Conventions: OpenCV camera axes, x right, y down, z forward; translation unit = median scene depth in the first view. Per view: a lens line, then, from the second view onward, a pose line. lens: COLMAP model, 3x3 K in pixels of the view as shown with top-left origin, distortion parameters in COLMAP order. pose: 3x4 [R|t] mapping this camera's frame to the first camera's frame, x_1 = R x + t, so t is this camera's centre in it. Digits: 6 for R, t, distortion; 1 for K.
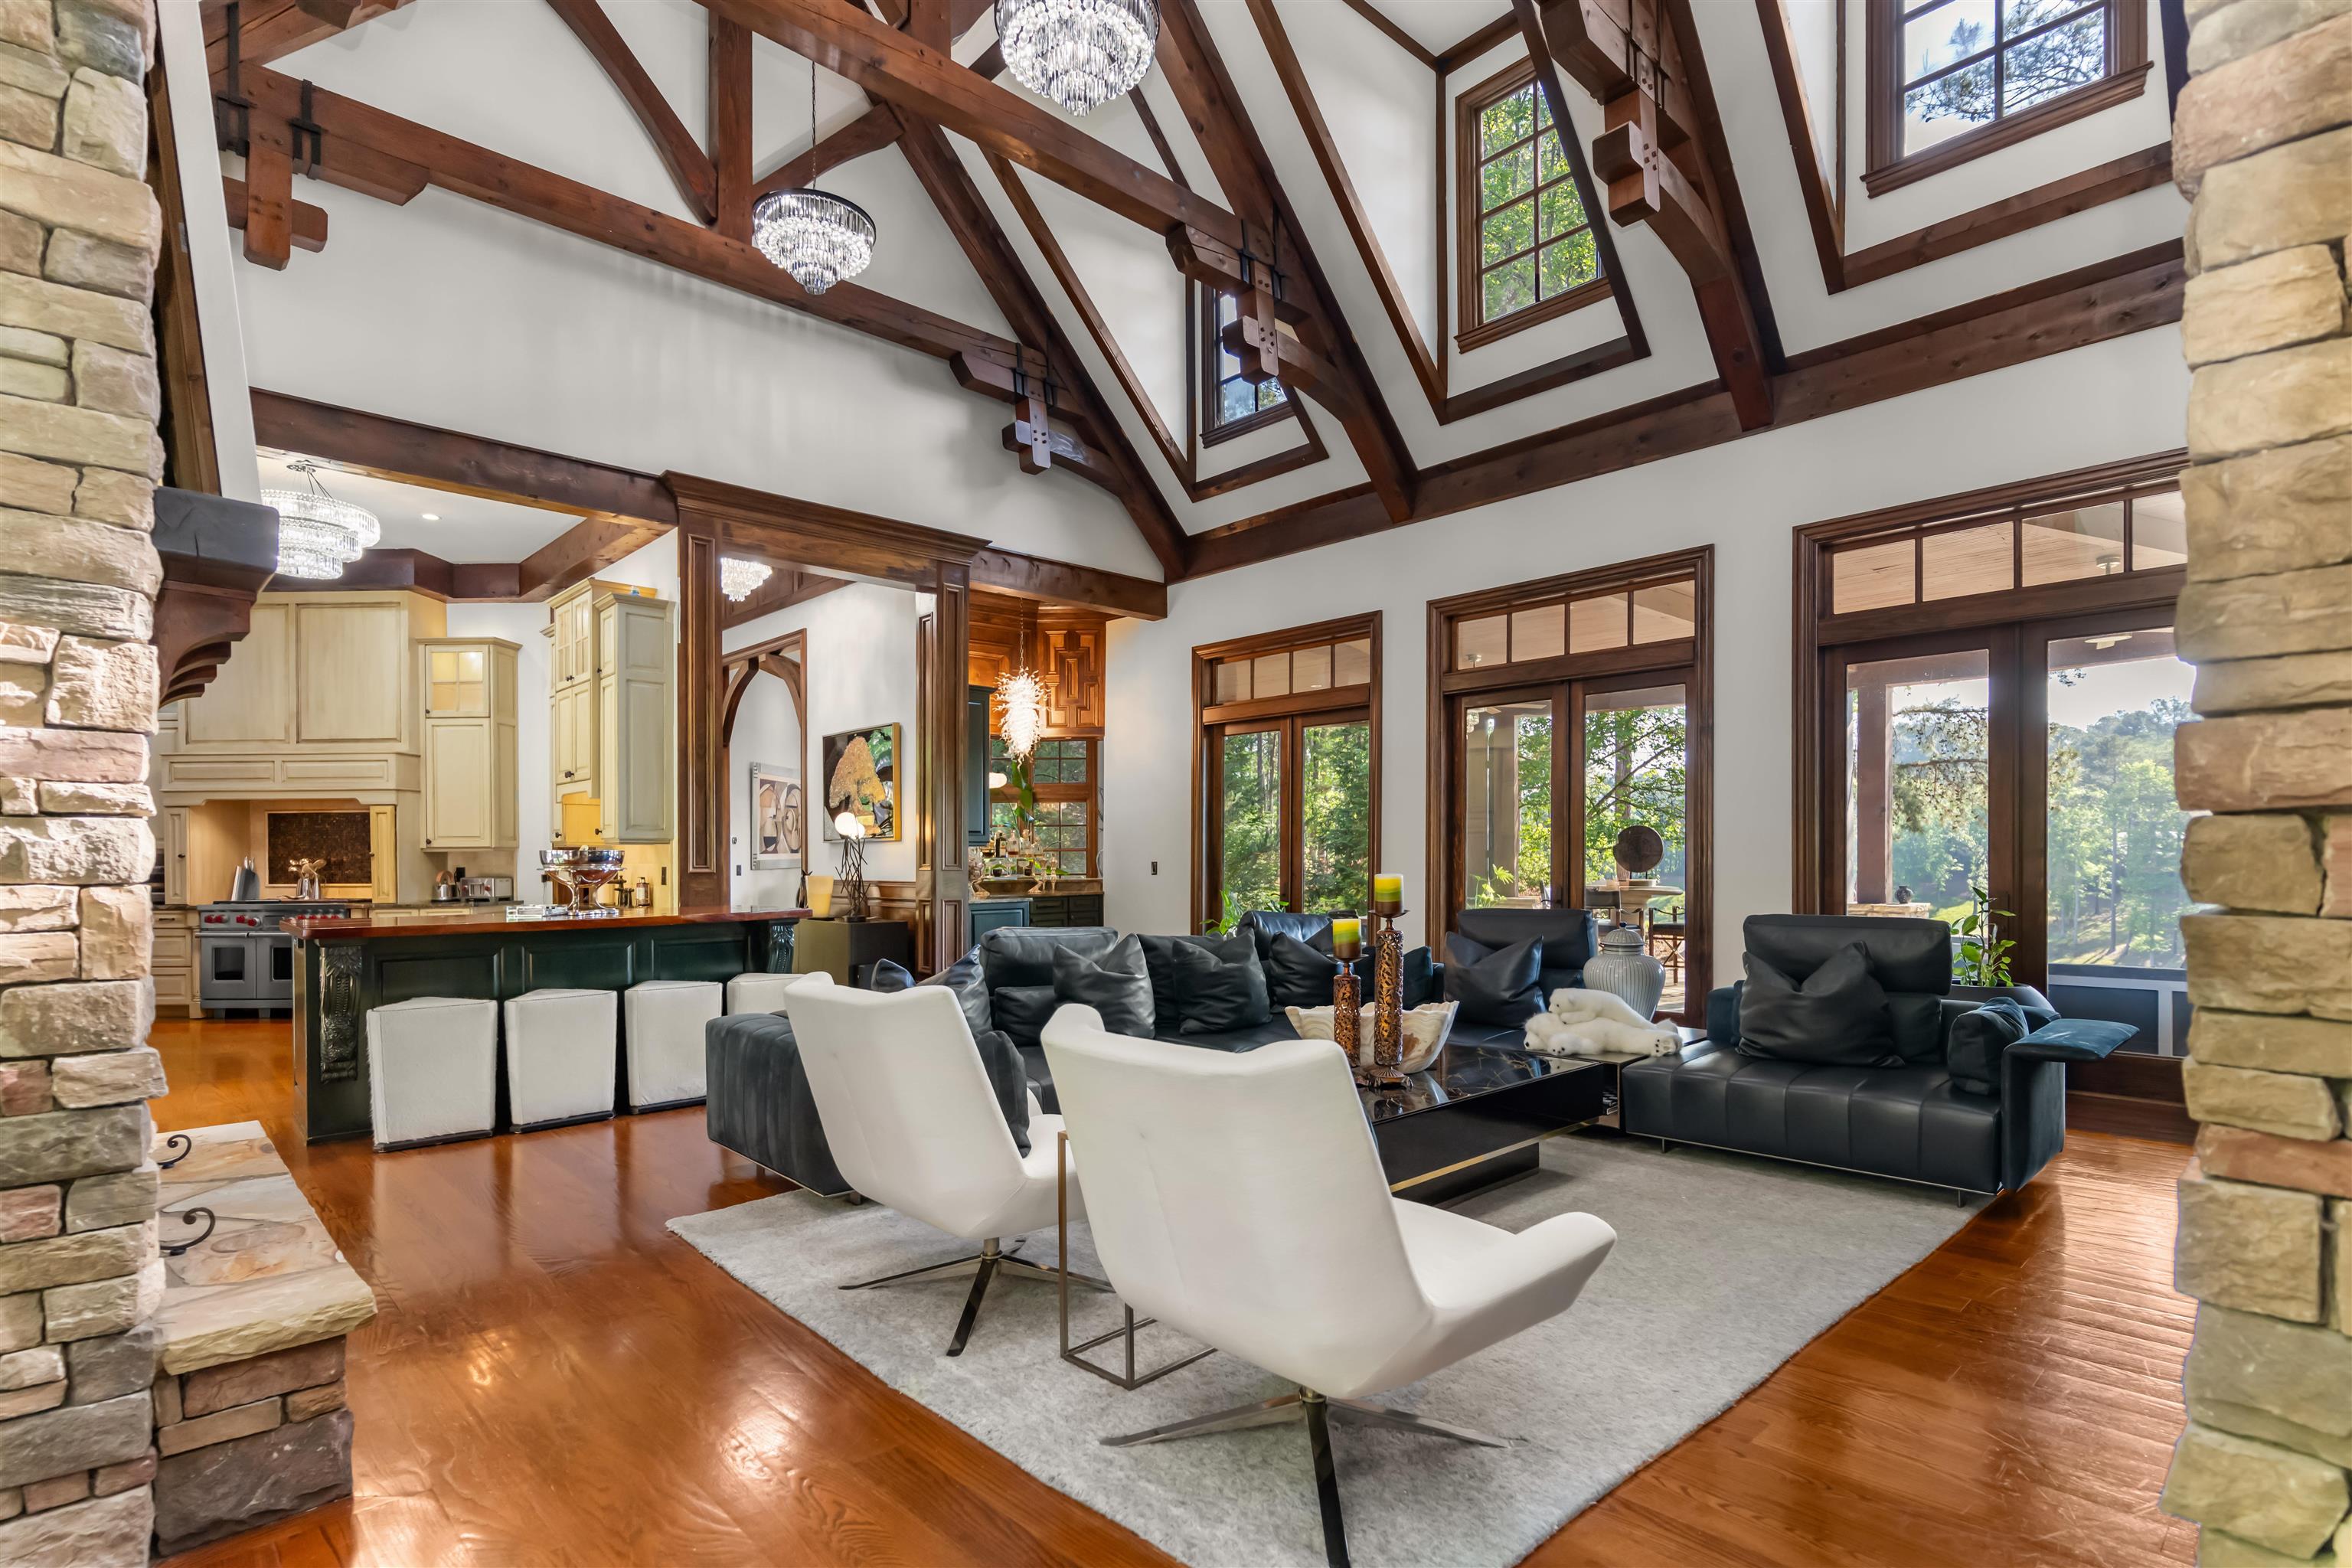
lens RADIAL K [[1144.1, 0, 1164.2], [0, 1144.1, 857.0], [0, 0, 1]] dist [0.000669, 0.000076]
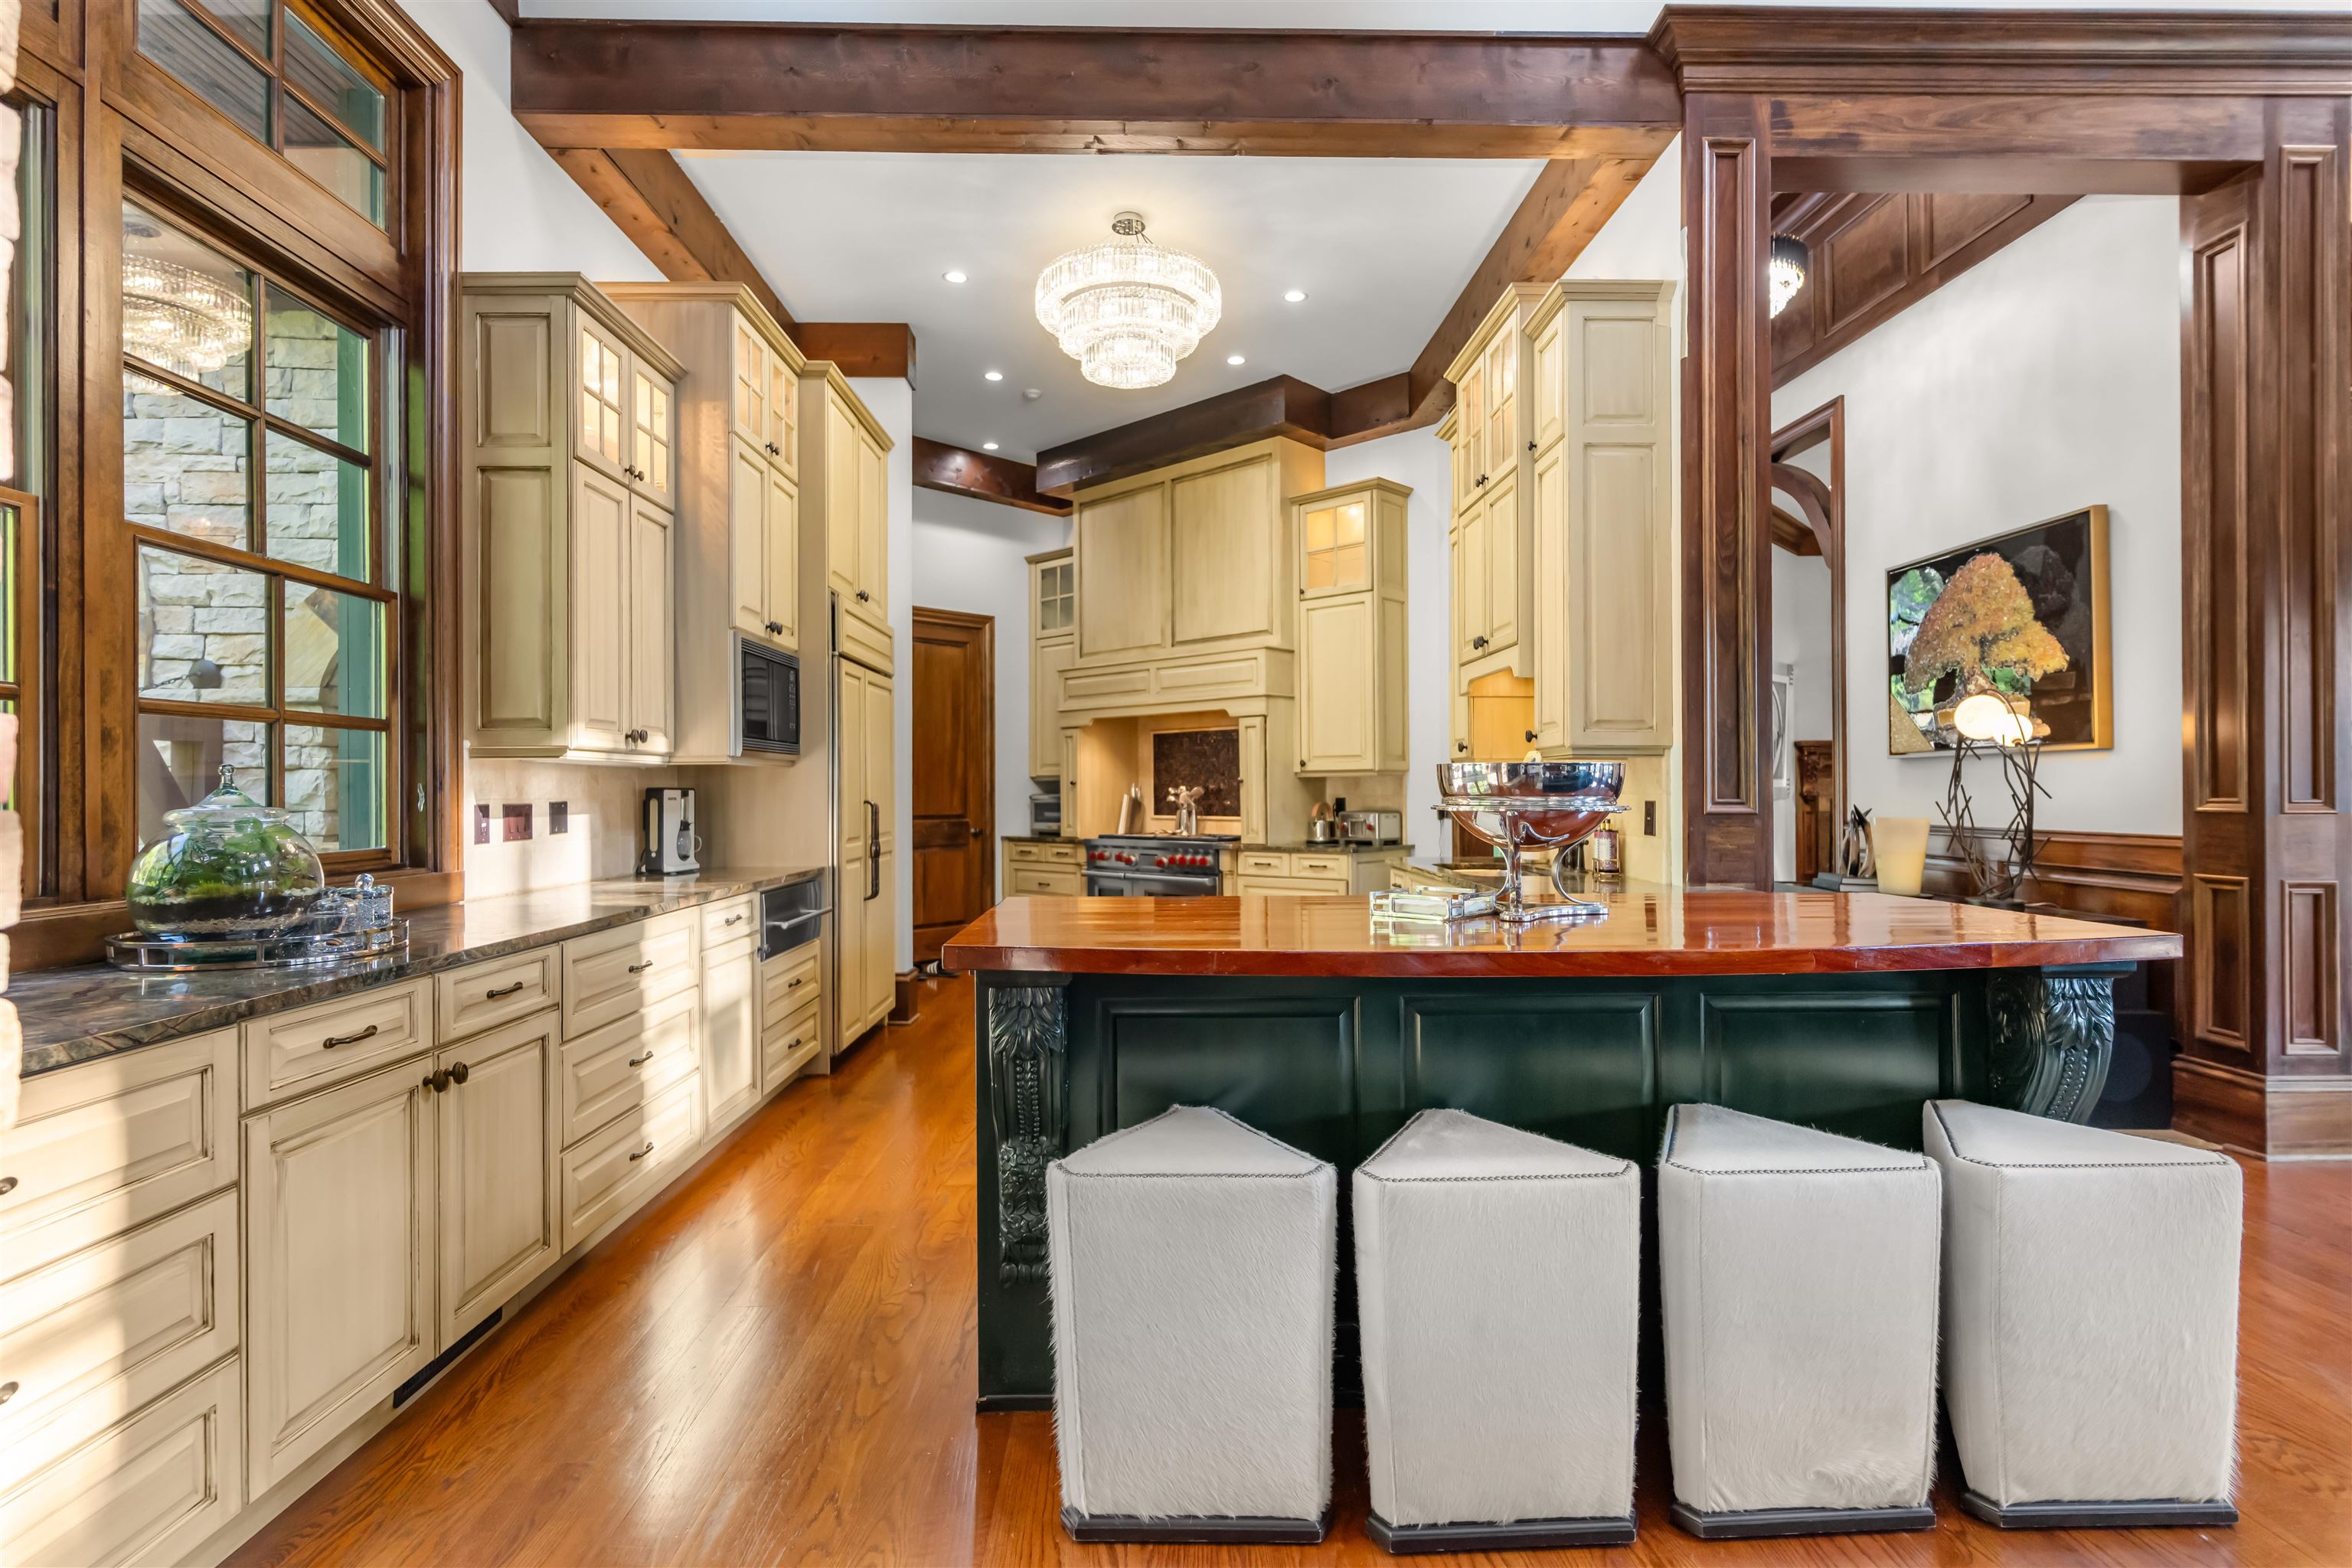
lens RADIAL K [[1136.0, 0, 1176.0], [0, 1136.0, 784.0], [0, 0, 1]] dist [0.003961, 0.000497]
pose [[0.749984, -0.000568, -0.661456, -0.213172], [-0.001268, 0.999997, -0.002296, 0.001873], [0.661455, 0.002561, 0.749980, 0.389200]]
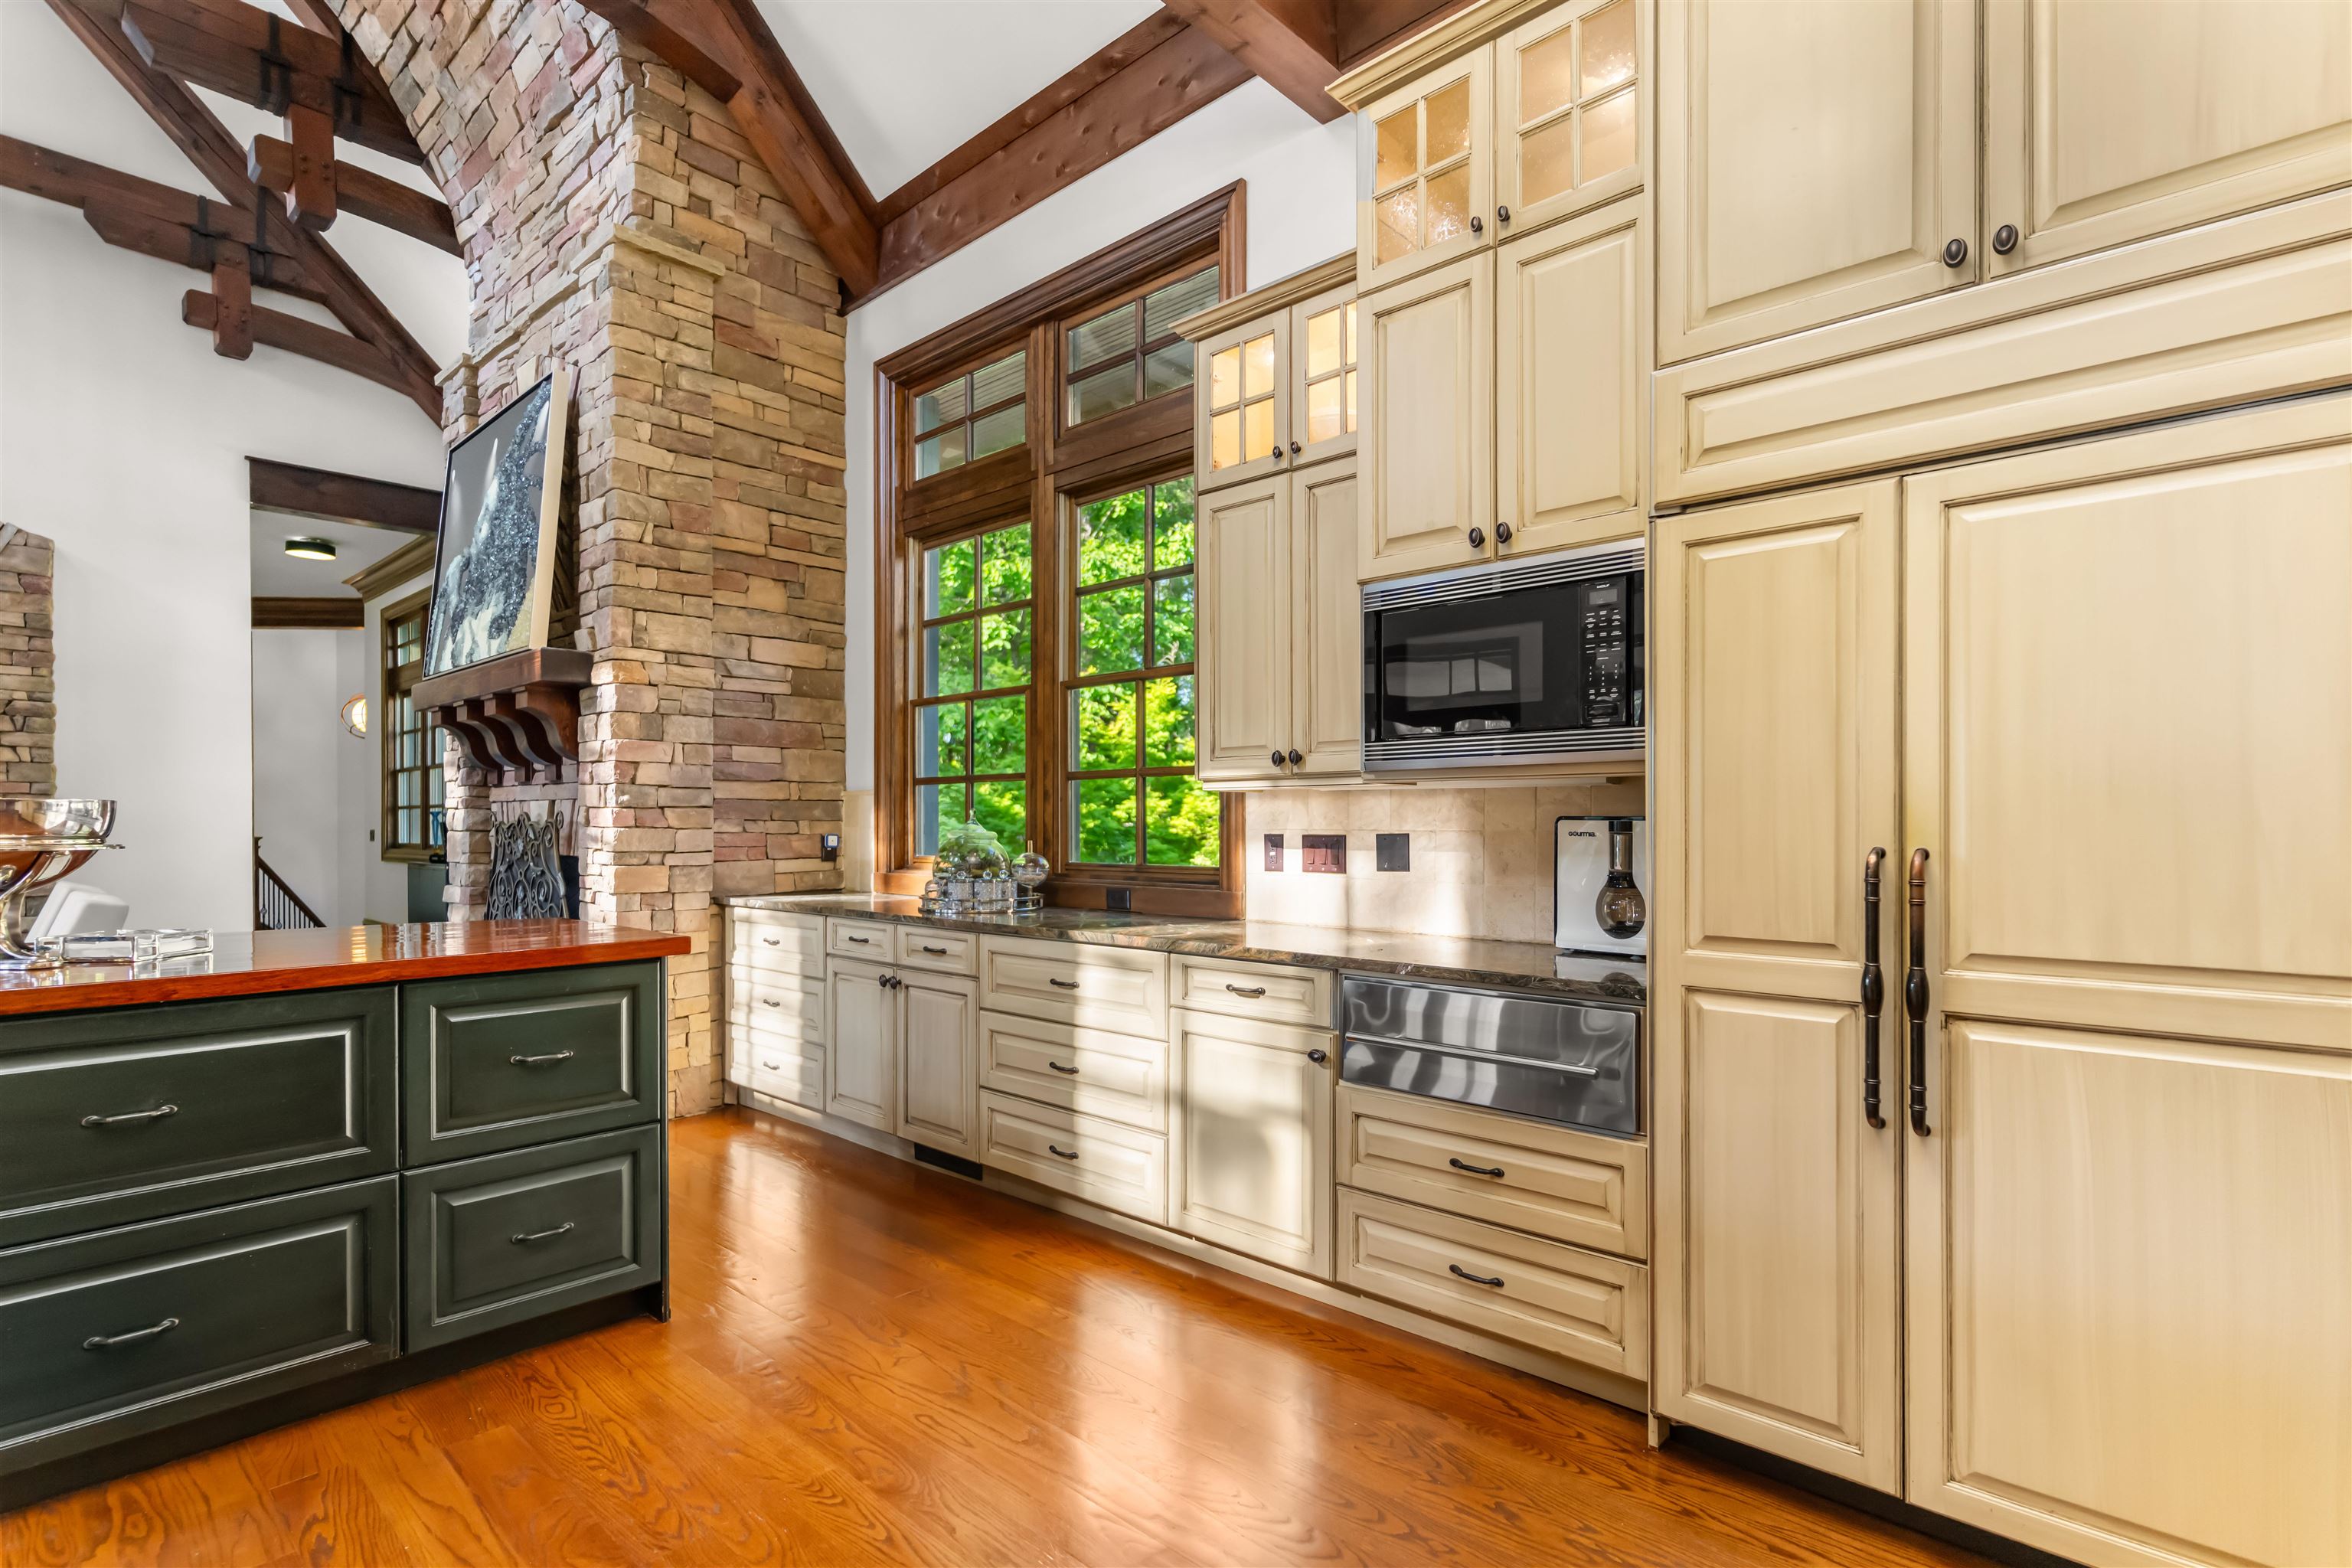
lens RADIAL K [[1131.0, 0, 1167.6], [0, 1131.0, 820.7], [0, 0, 1]] dist [-0.000275, -0.000680]
pose [[-0.997484, 0.007254, -0.070516, -0.568064], [0.007173, 0.999973, 0.001404, 0.002157], [0.070524, 0.000895, -0.997510, 0.912446]]
